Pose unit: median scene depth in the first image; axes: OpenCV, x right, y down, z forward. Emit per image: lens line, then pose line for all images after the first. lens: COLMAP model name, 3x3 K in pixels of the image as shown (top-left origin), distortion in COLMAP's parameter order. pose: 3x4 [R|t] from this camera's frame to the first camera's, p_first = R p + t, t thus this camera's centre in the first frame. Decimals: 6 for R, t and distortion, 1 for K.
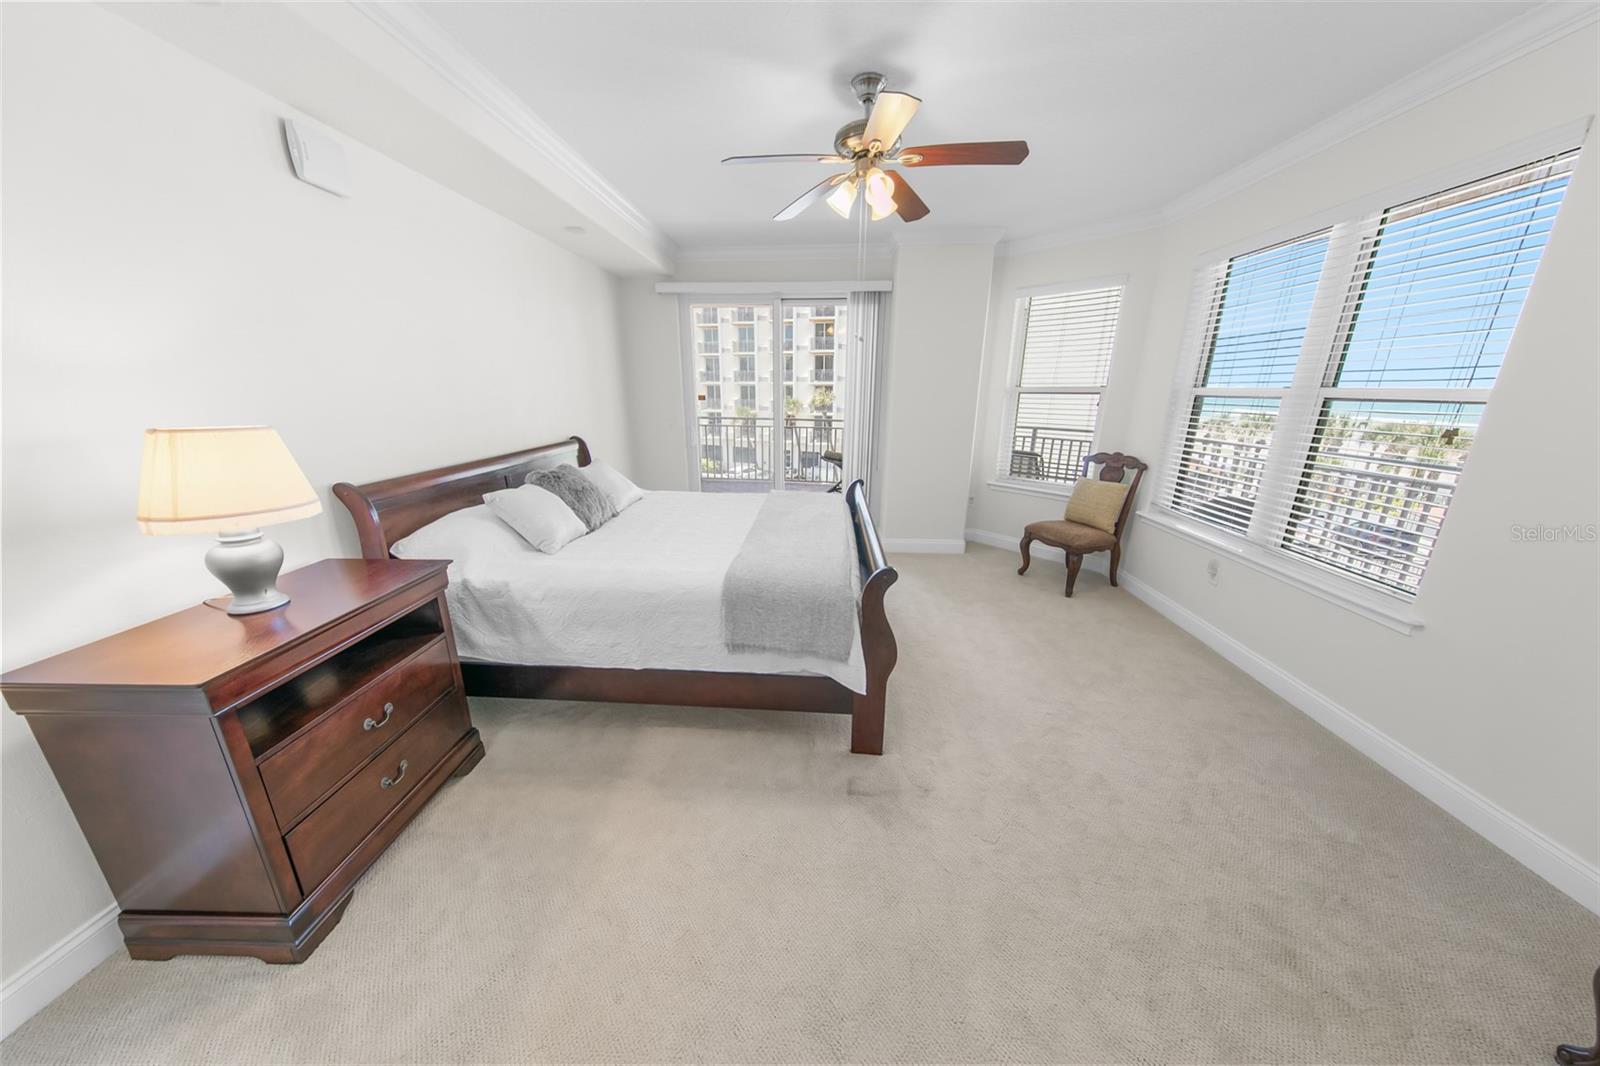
lens RADIAL K [[501.7, 0, 791.0], [0, 501.7, 534.2], [0, 0, 1]] dist [0.005036, -0.000168]
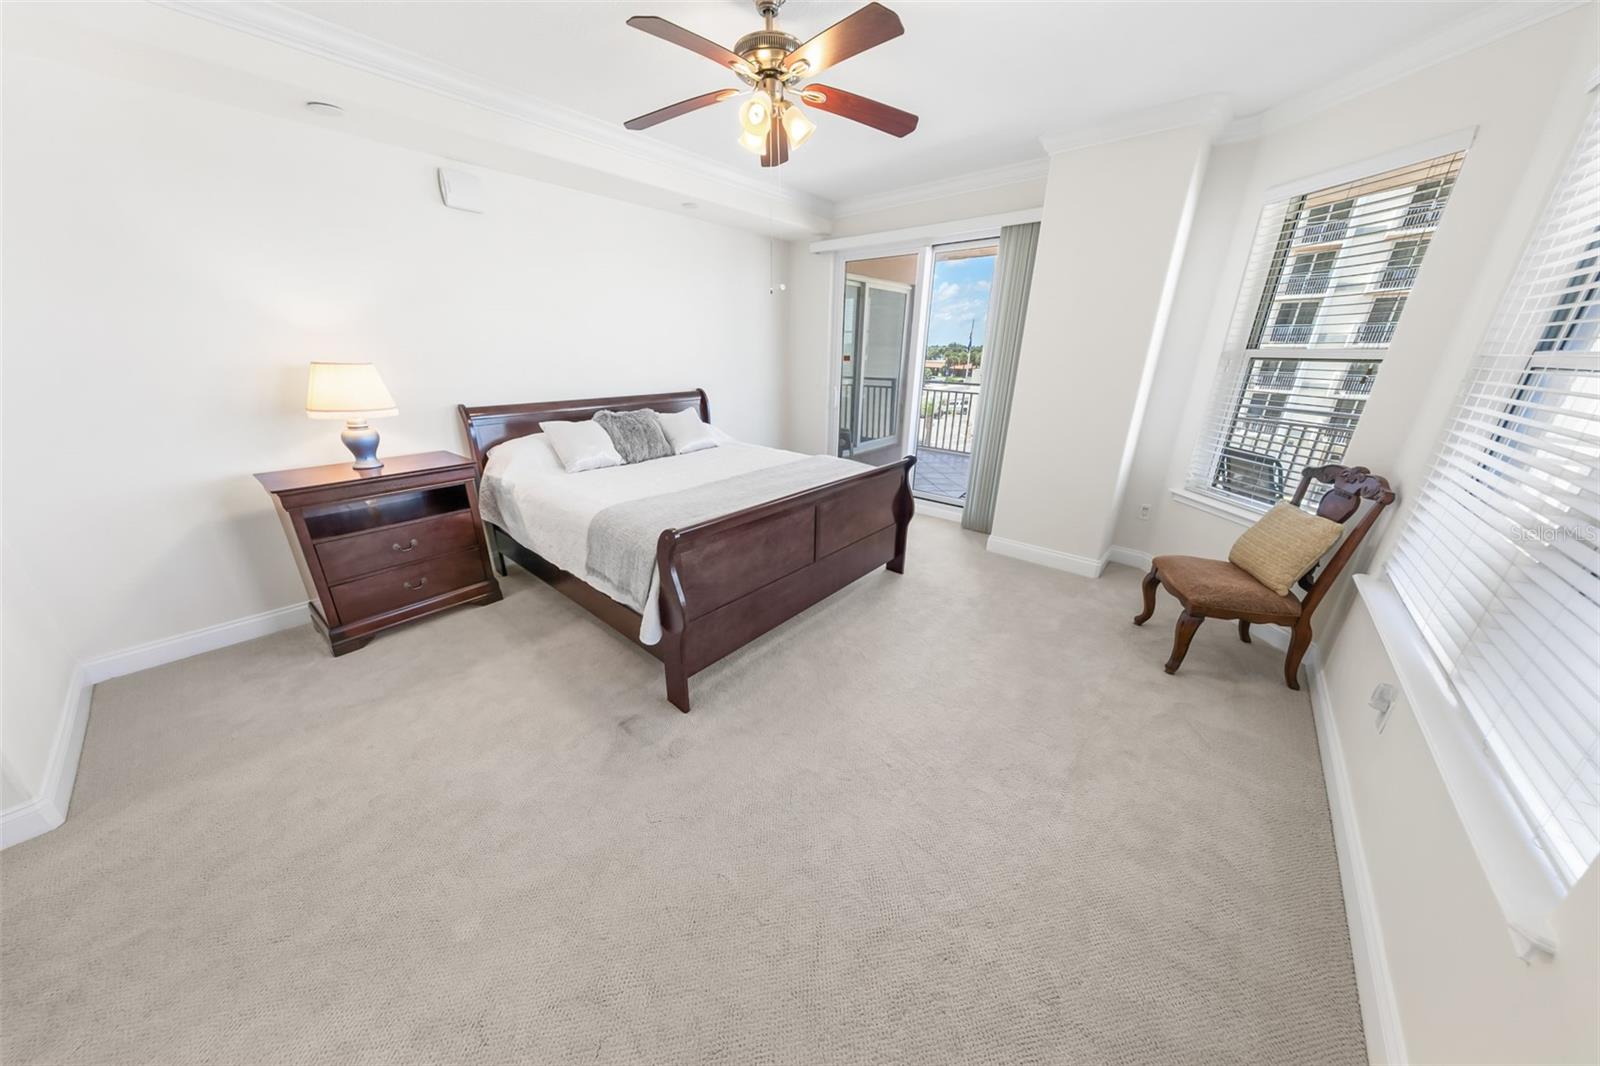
lens RADIAL K [[501.7, 0, 796.0], [0, 501.7, 537.9], [0, 0, 1]] dist [0.005036, -0.000168]
pose [[0.794483, 0.219060, -0.566400, 0.872212], [-0.179436, 0.975710, 0.125672, -0.075470], [0.580172, 0.001789, 0.814492, 0.308534]]
